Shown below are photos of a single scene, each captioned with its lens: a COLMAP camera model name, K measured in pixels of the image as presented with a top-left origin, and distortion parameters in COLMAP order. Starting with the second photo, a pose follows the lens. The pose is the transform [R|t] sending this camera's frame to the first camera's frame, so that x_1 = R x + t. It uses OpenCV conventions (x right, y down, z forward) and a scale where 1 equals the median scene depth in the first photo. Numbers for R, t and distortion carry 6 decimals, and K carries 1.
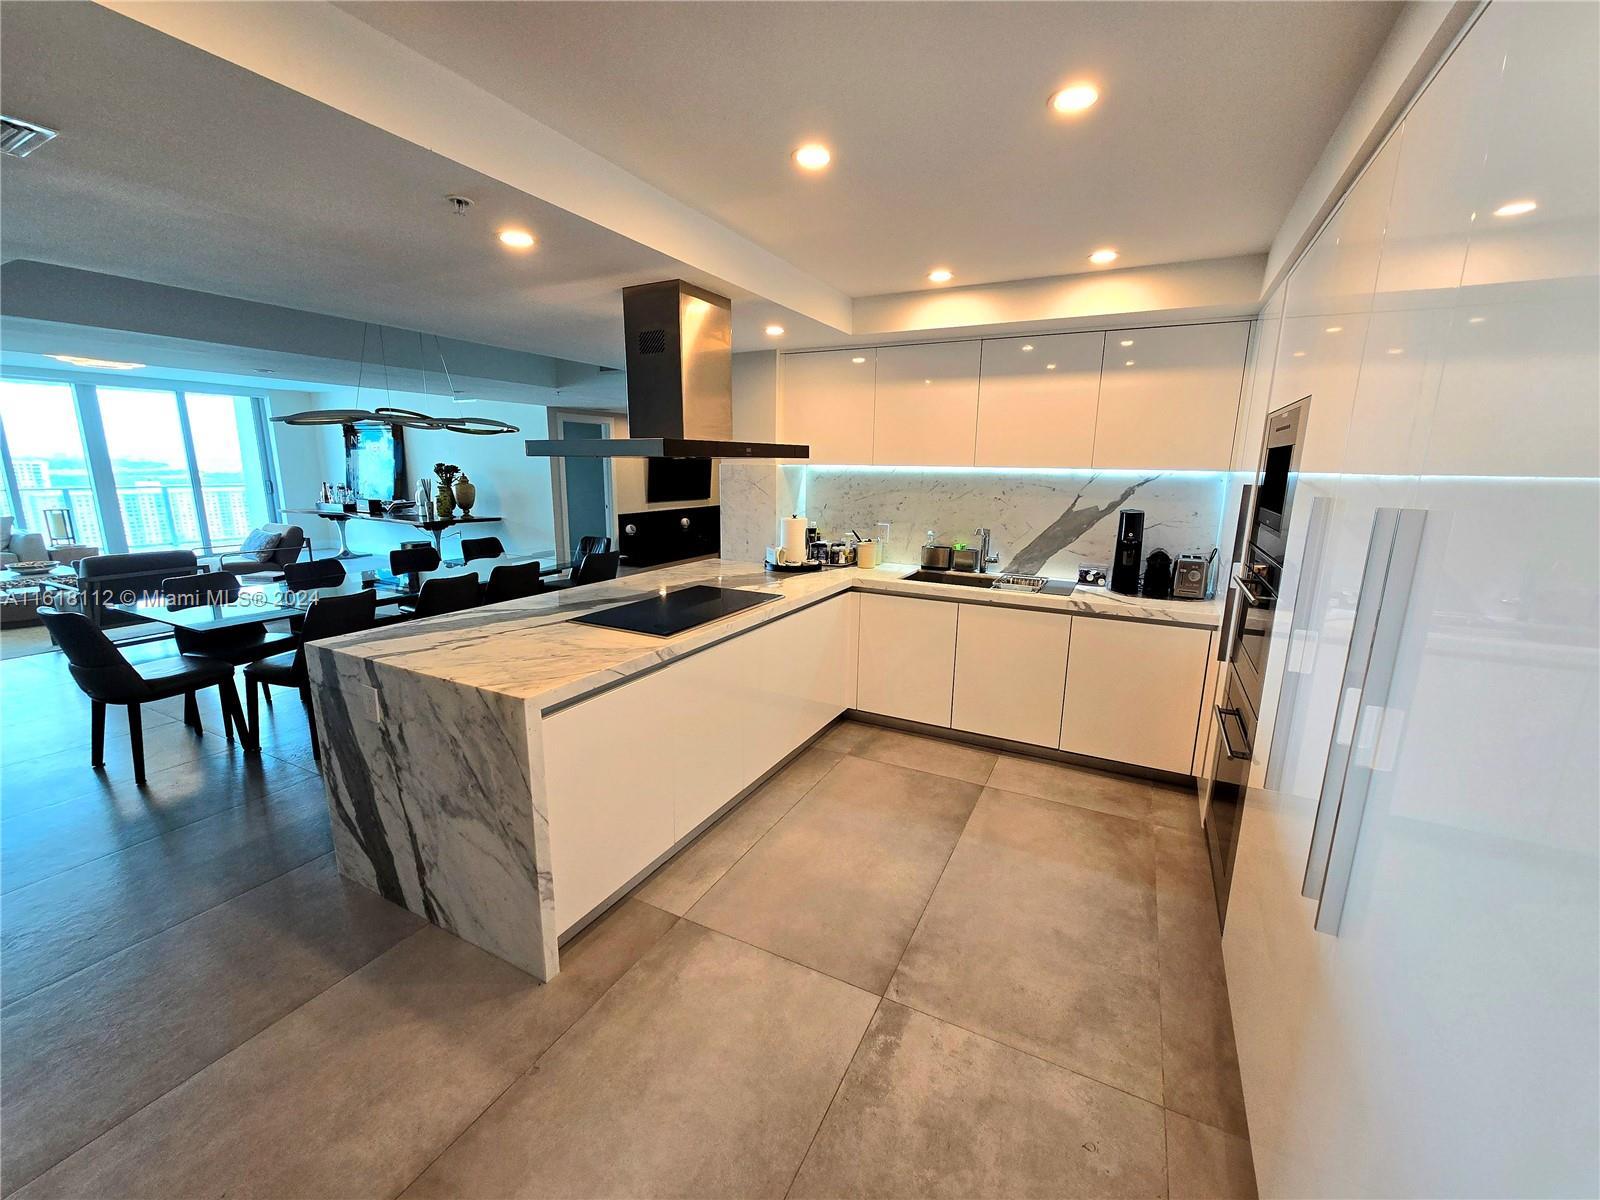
lens RADIAL K [[652.8, 0, 796.5], [0, 652.8, 599.8], [0, 0, 1]] dist [0.000920, -0.000049]
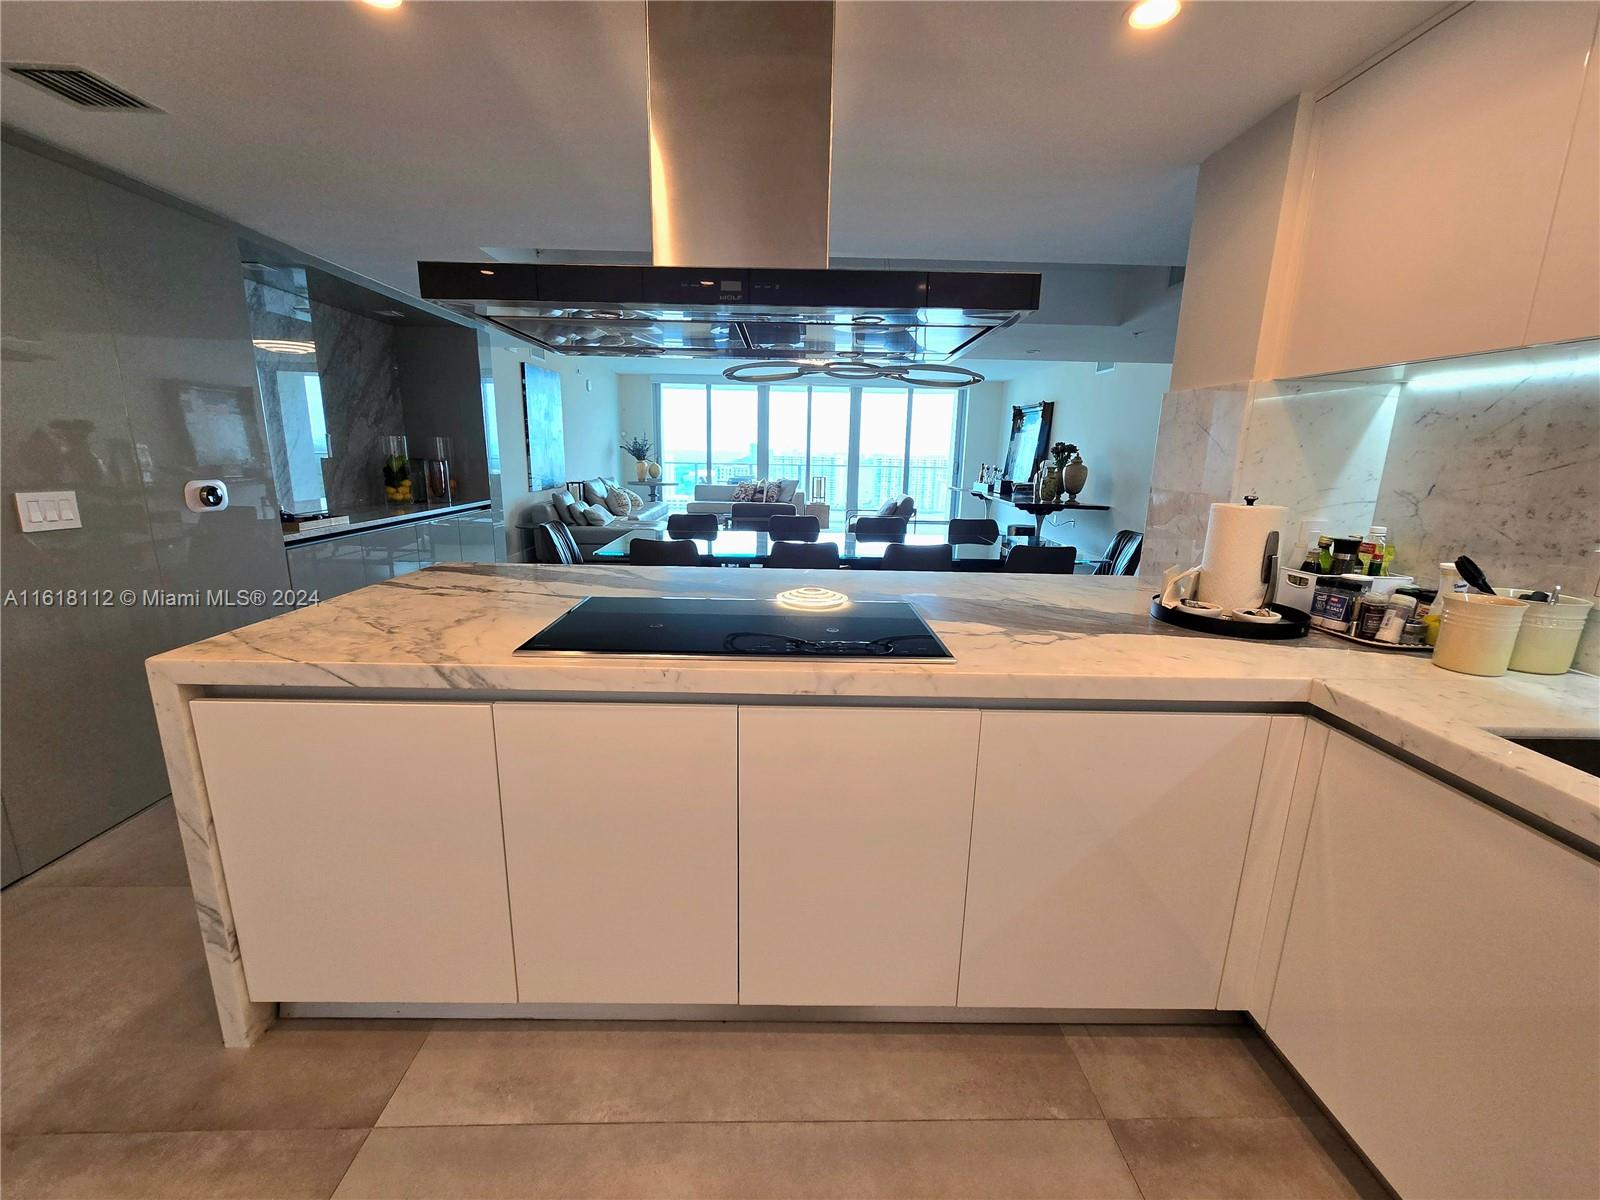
lens RADIAL K [[654.5, 0, 802.0], [0, 654.5, 596.4], [0, 0, 1]] dist [0.001927, -0.000025]
pose [[0.482173, 0.189564, -0.855322, 0.236535], [-0.194821, 0.975064, 0.106275, -0.058729], [0.854140, 0.115392, 0.507080, 0.566909]]
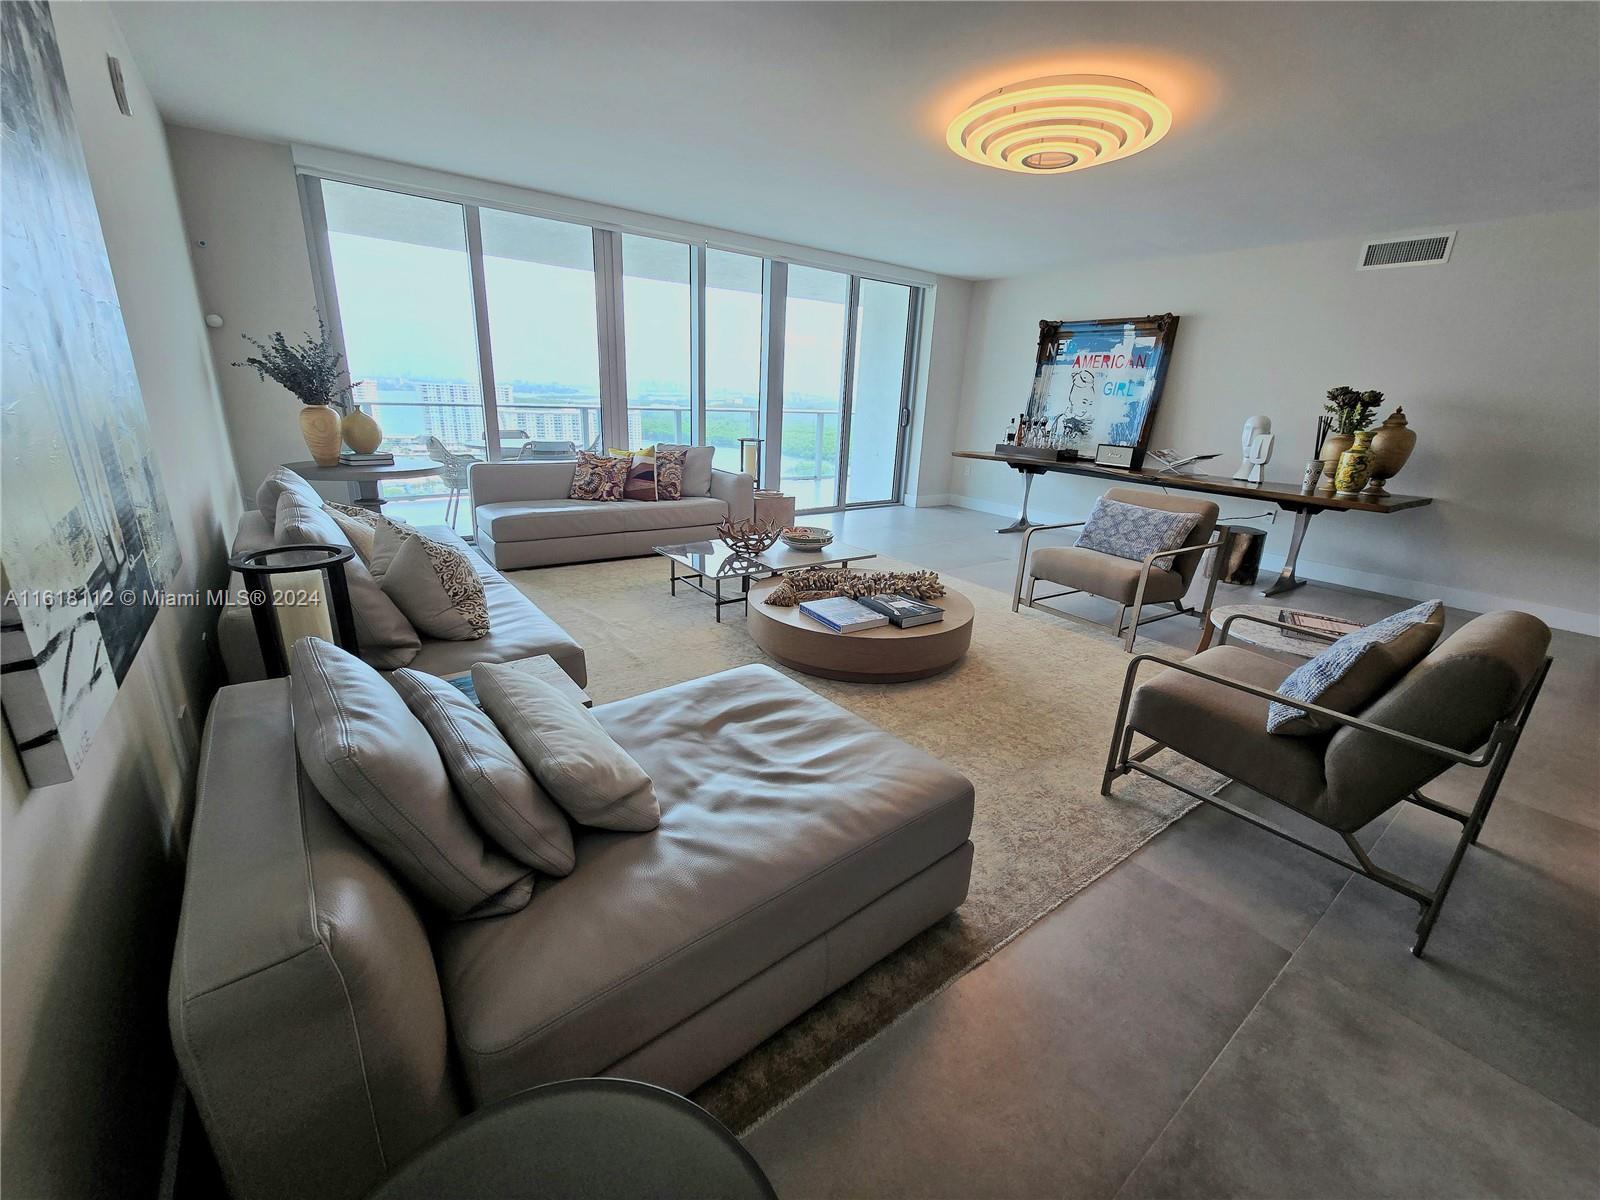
lens RADIAL K [[652.8, 0, 796.5], [0, 652.8, 599.8], [0, 0, 1]] dist [0.000920, -0.000049]
pose [[0.903073, 0.154804, -0.400618, -1.595616], [-0.119635, 0.986534, 0.111527, -0.104186], [0.412488, -0.052789, 0.909432, 0.747403]]
